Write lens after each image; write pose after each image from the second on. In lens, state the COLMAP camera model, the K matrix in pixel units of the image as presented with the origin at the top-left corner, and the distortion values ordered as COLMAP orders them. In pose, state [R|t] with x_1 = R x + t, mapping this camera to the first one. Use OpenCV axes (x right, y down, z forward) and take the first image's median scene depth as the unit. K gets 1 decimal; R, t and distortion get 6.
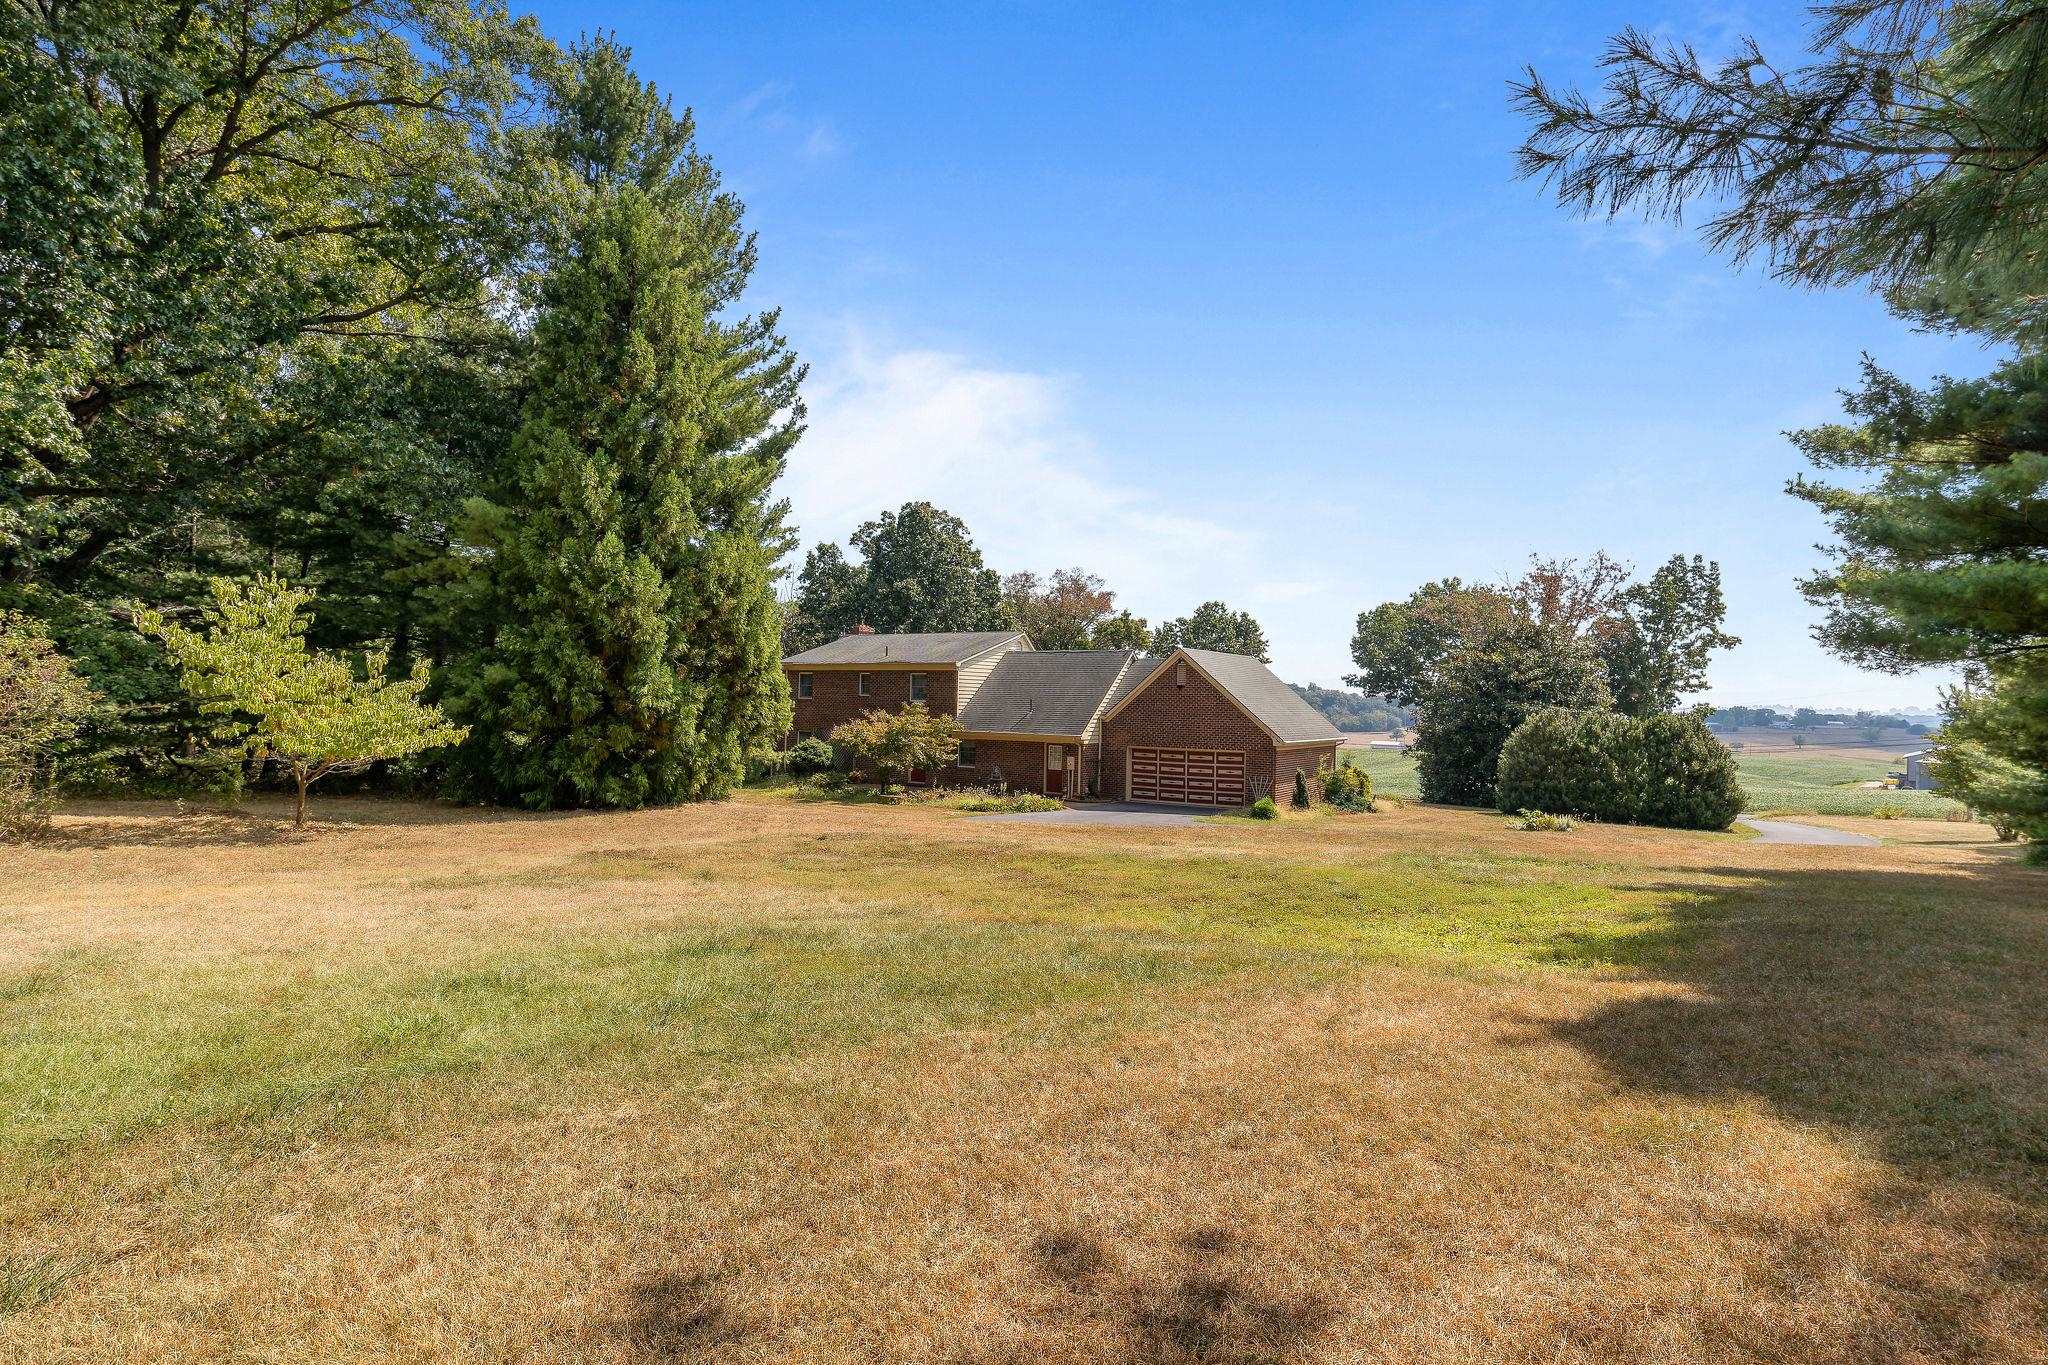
lens RADIAL K [[1023.6, 0, 1024.0], [0, 1023.6, 685.3], [0, 0, 1]] dist [0.023325, 0.000225]
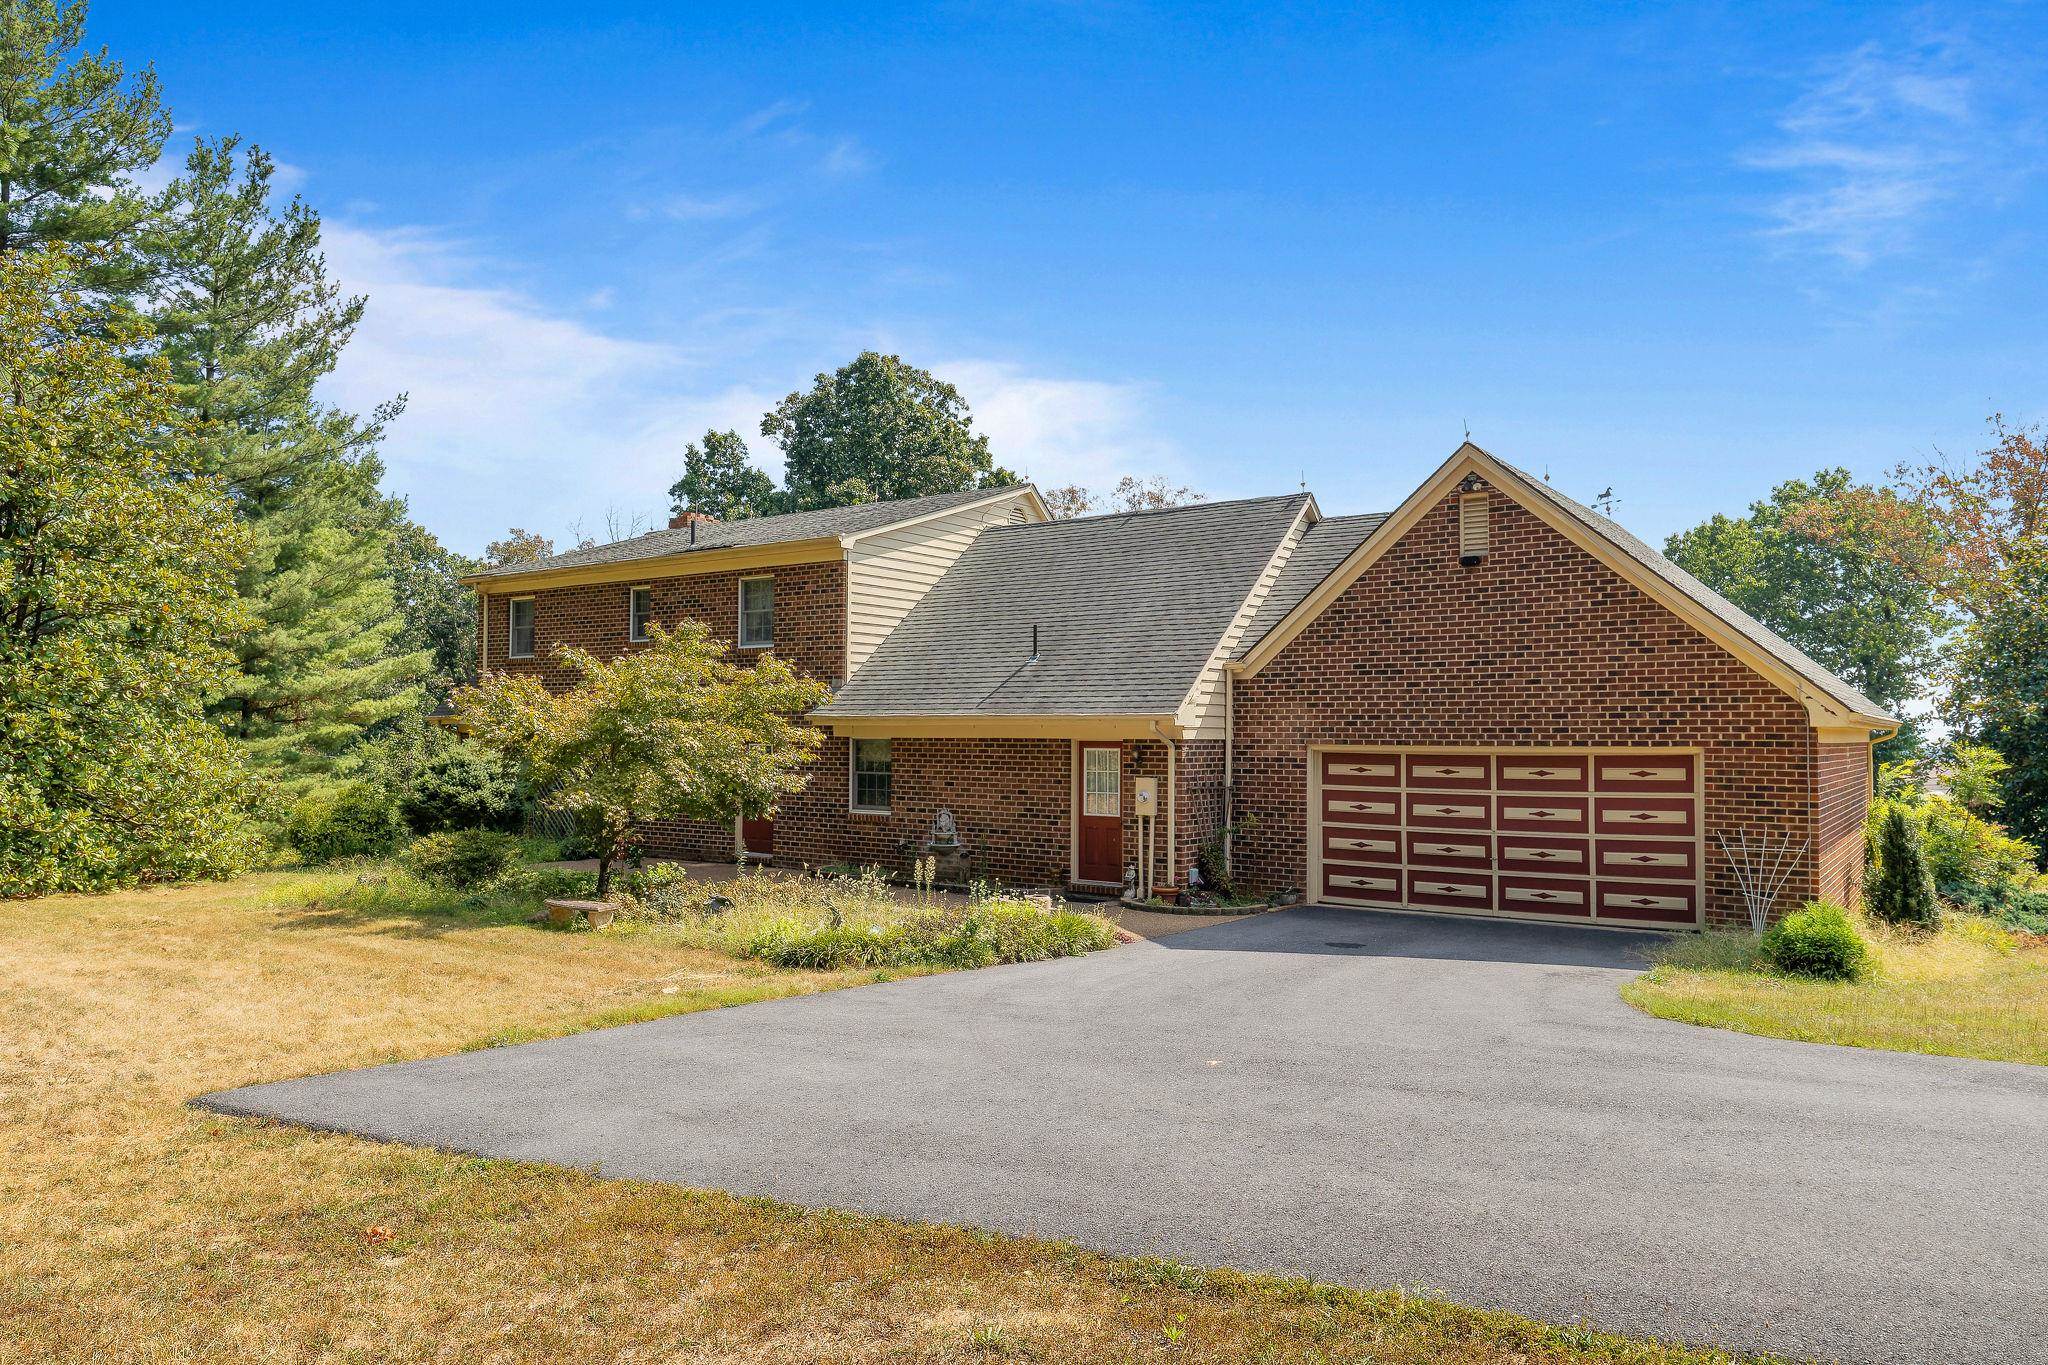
lens RADIAL K [[1349.6, 0, 1022.6], [0, 1349.6, 682.6], [0, 0, 1]] dist [-0.005682, -0.000380]
pose [[0.998513, -0.016667, -0.051907, 0.027875], [0.015425, 0.999587, -0.024239, 0.046745], [0.052289, 0.023402, 0.998358, 0.529575]]
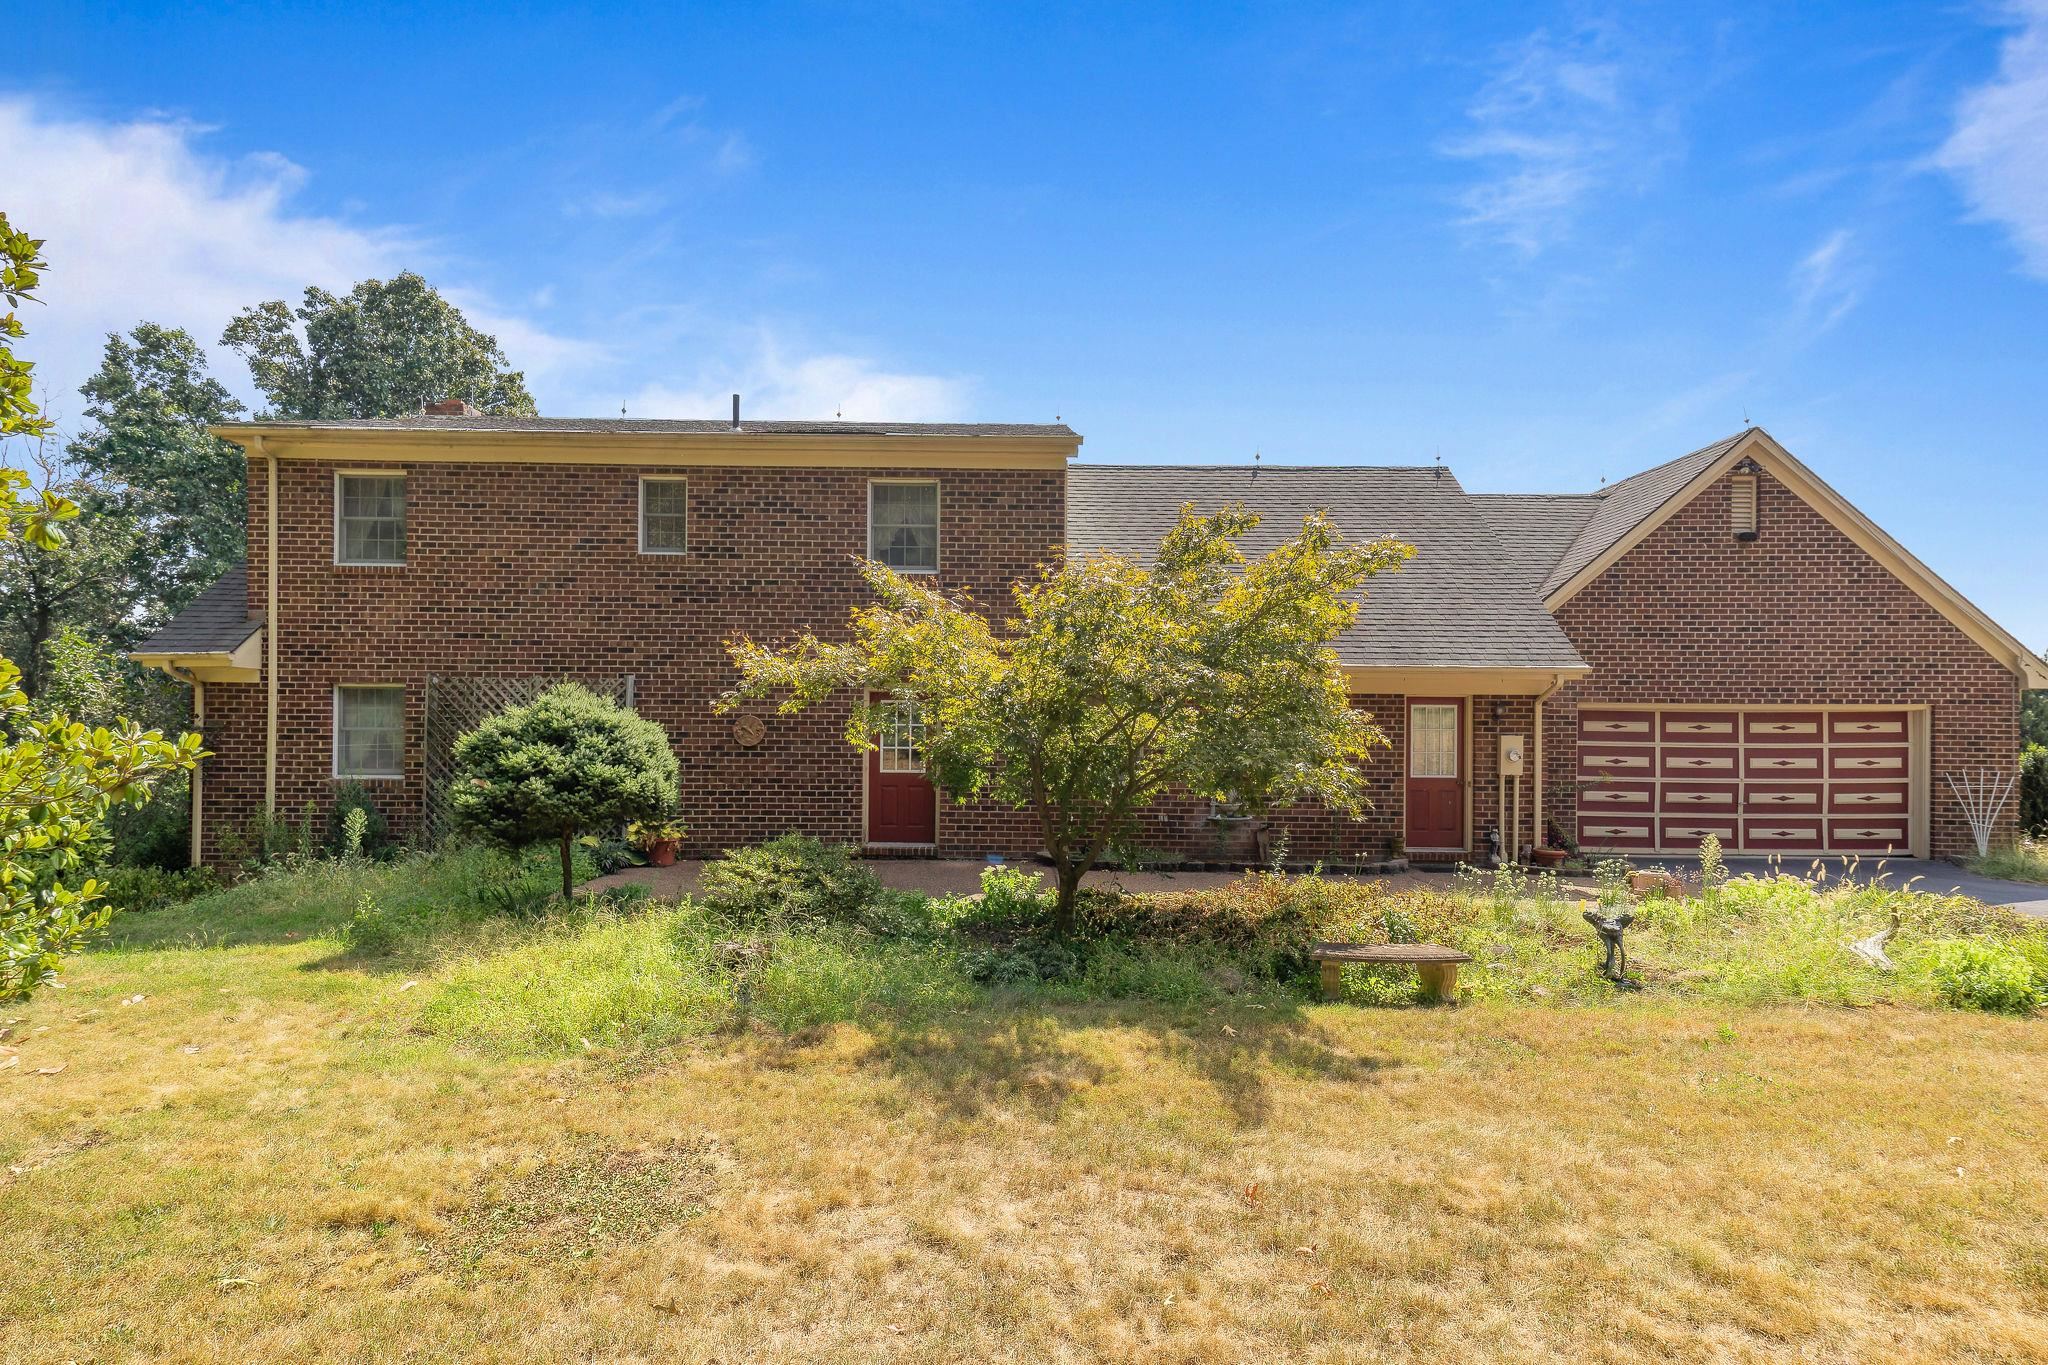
lens RADIAL K [[1023.6, 0, 1022.9], [0, 1023.6, 700.0], [0, 0, 1]] dist [0.023325, 0.000225]
pose [[0.837967, -0.005395, 0.545694, -0.254533], [-0.001165, 0.999931, 0.011676, 0.053185], [-0.545719, -0.010420, 0.837903, 0.787876]]
